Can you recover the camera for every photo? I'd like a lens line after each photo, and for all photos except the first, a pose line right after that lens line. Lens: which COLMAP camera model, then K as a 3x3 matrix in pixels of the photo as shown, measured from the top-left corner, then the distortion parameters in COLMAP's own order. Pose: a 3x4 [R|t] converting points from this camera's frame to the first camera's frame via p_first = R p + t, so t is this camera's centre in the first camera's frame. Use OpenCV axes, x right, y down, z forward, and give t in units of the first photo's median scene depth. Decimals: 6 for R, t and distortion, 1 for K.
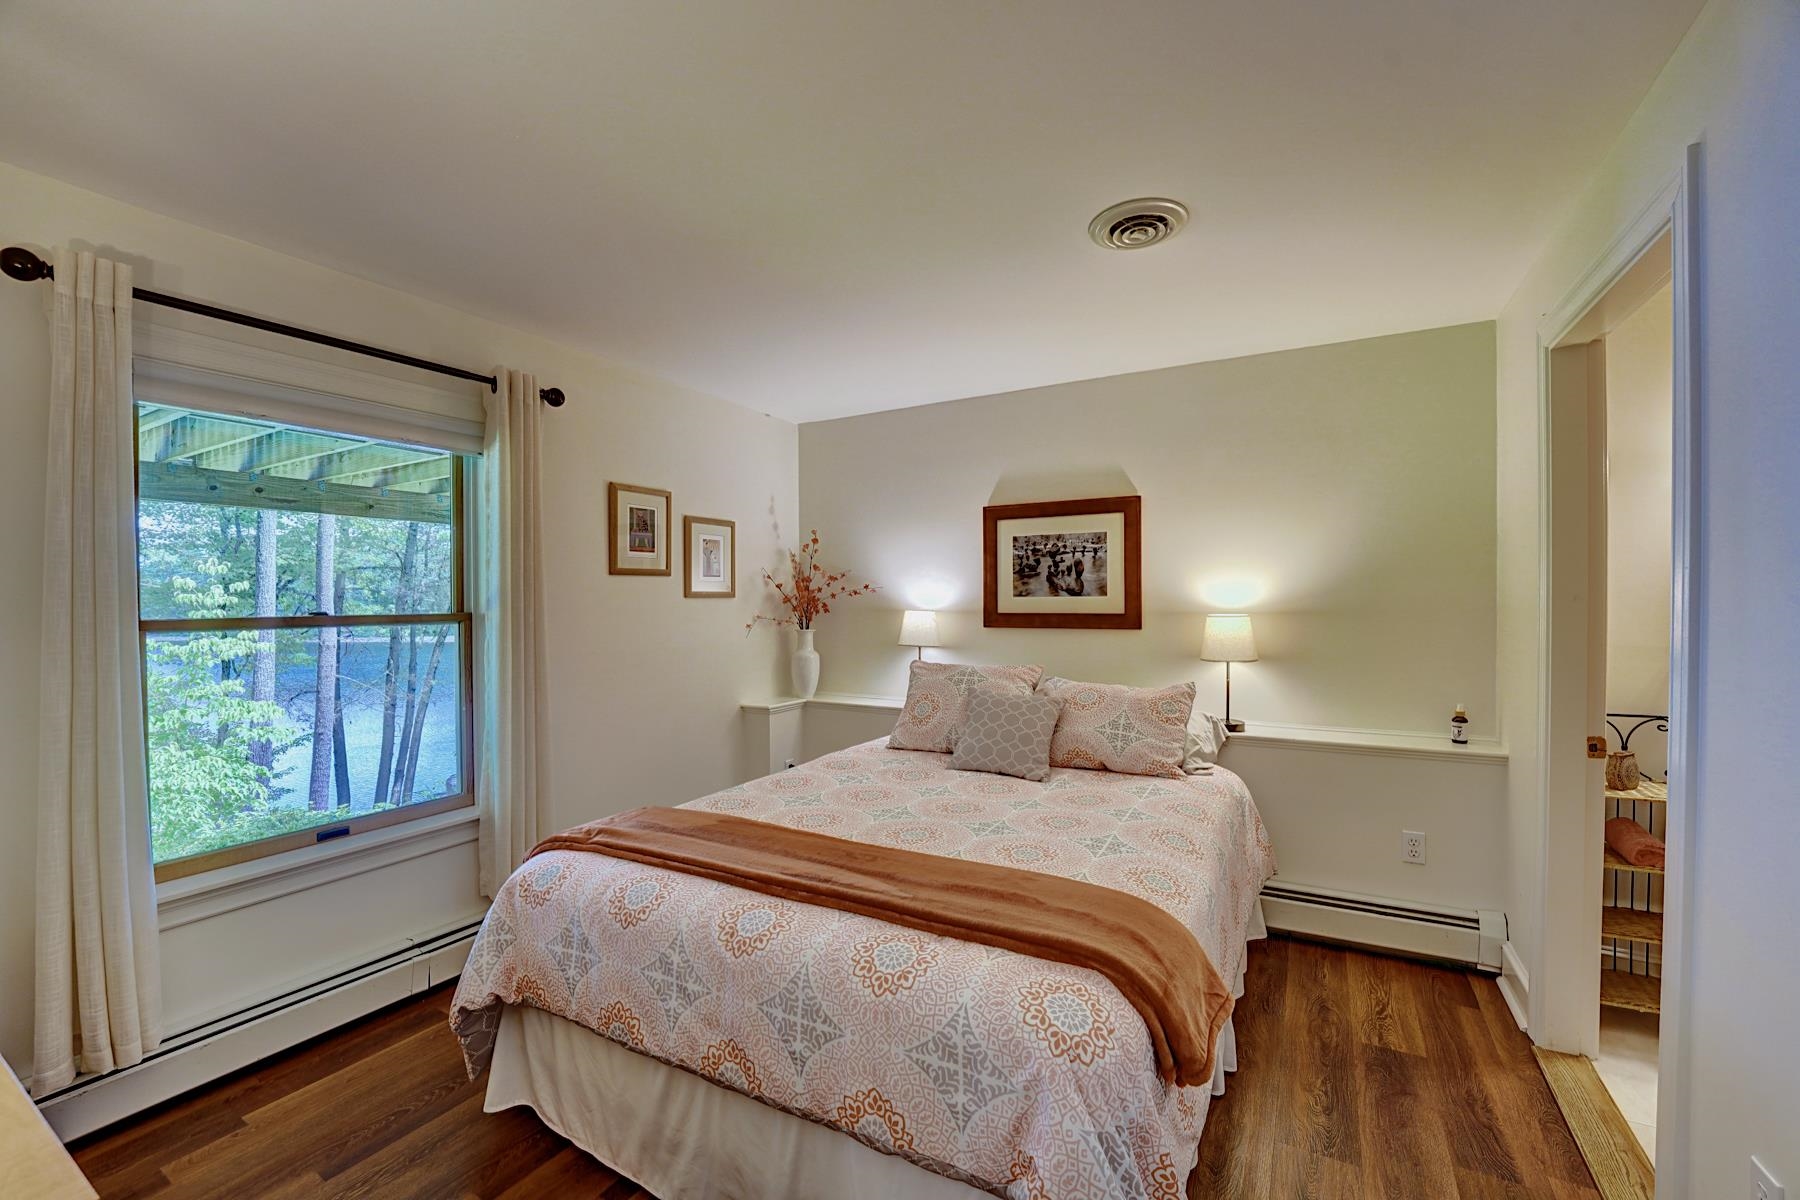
lens RADIAL K [[731.3, 0, 894.5], [0, 731.3, 603.2], [0, 0, 1]] dist [-0.022891, 0.000973]
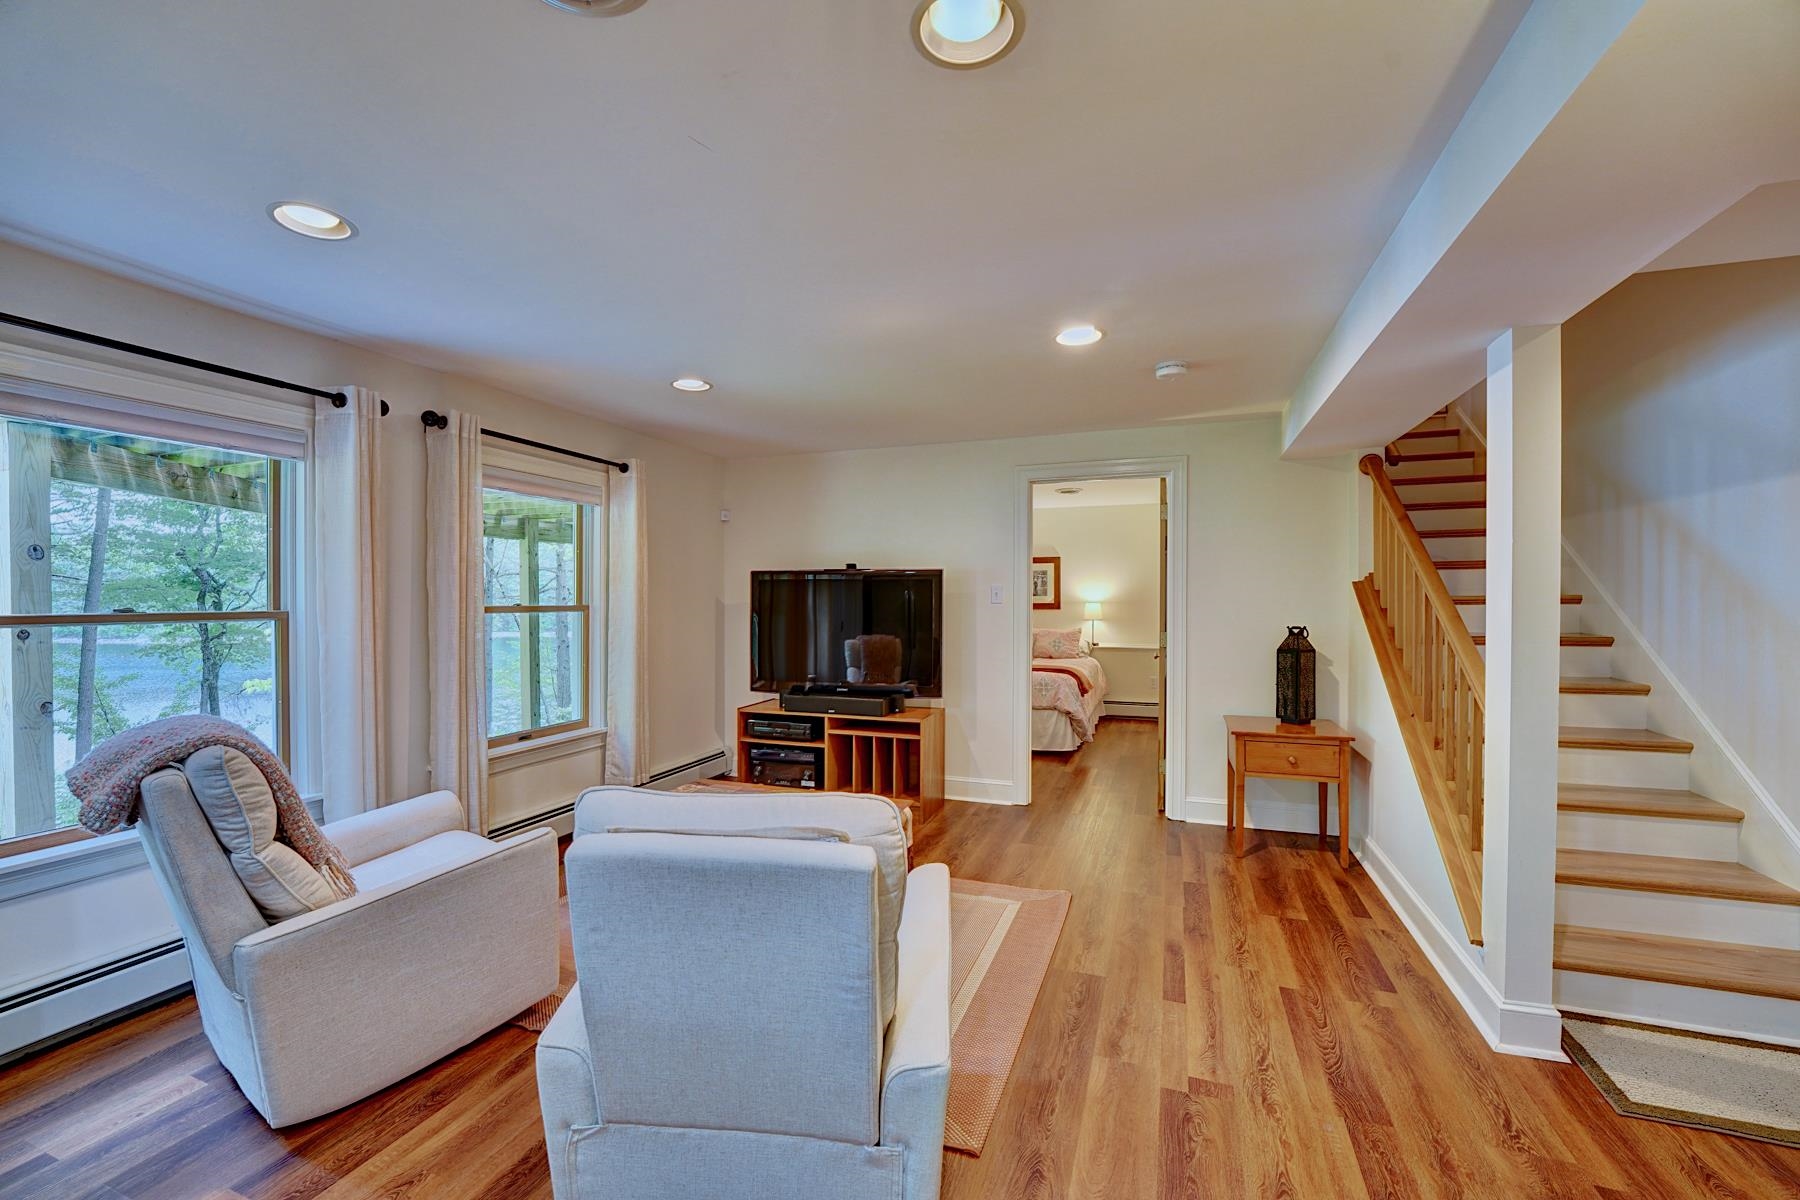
lens RADIAL K [[731.3, 0, 894.5], [0, 731.3, 603.2], [0, 0, 1]] dist [-0.022891, 0.000973]
pose [[0.987450, 0.004765, 0.157859, -0.626318], [-0.005391, 0.999979, 0.003538, 0.009029], [-0.157839, -0.004344, 0.987455, -1.398963]]
